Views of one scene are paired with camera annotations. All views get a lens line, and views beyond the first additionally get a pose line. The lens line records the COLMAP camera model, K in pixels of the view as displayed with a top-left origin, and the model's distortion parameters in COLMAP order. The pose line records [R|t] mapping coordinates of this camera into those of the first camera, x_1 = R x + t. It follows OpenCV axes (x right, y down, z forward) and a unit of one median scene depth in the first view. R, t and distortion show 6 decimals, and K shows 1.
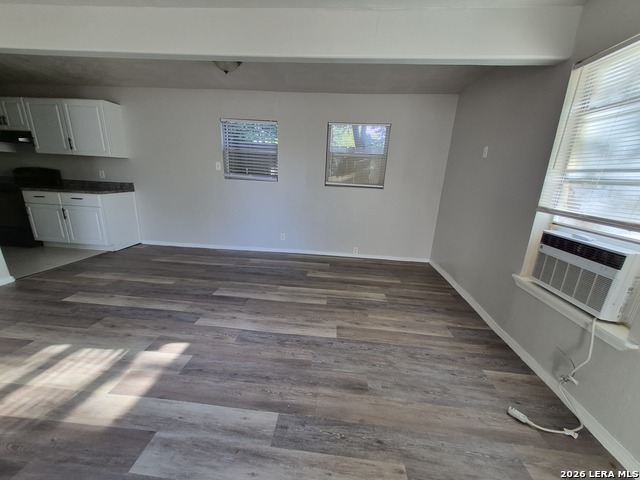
lens RADIAL K [[251.0, 0, 315.2], [0, 251.0, 243.9], [0, 0, 1]] dist [0.012637, -0.004142]
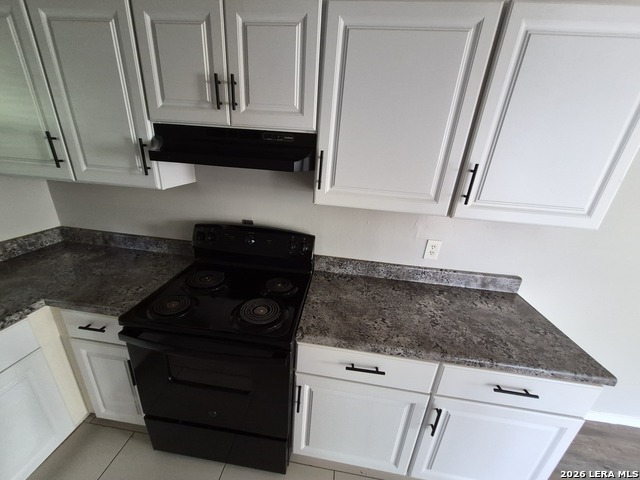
lens RADIAL K [[251.0, 0, 315.2], [0, 251.0, 243.9], [0, 0, 1]] dist [0.012637, -0.004142]
pose [[0.999405, 0.029035, -0.018617, -1.500866], [-0.027168, 0.995229, 0.093707, -0.466333], [0.021249, -0.093146, 0.995426, 0.947573]]
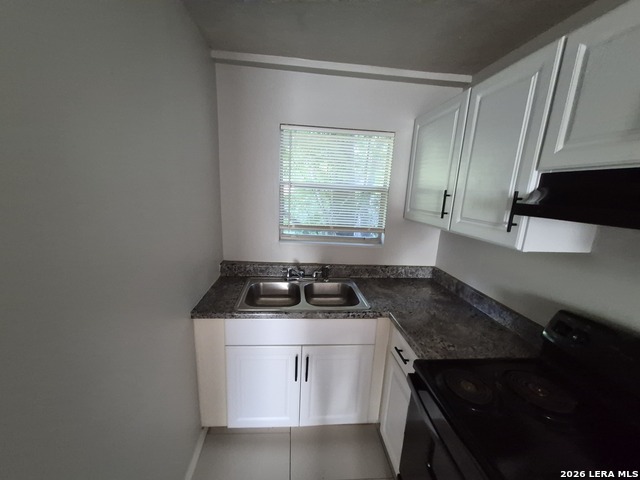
lens RADIAL K [[251.0, 0, 315.2], [0, 251.0, 243.9], [0, 0, 1]] dist [0.012637, -0.004142]
pose [[0.183079, 0.174154, -0.967550, -1.491737], [-0.305457, 0.945549, 0.112396, -0.473284], [0.934440, 0.274968, 0.226307, 1.037684]]
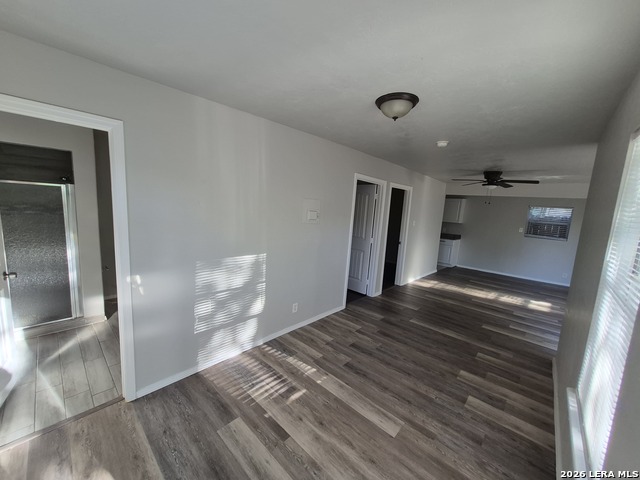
lens RADIAL K [[253.8, 0, 318.1], [0, 253.8, 240.5], [0, 0, 1]] dist [0.020000, 0.000007]
pose [[0.792563, 0.089690, -0.603158, -0.595206], [-0.197361, 0.973614, -0.114559, 0.370674], [0.576968, 0.209834, 0.789352, -1.797465]]
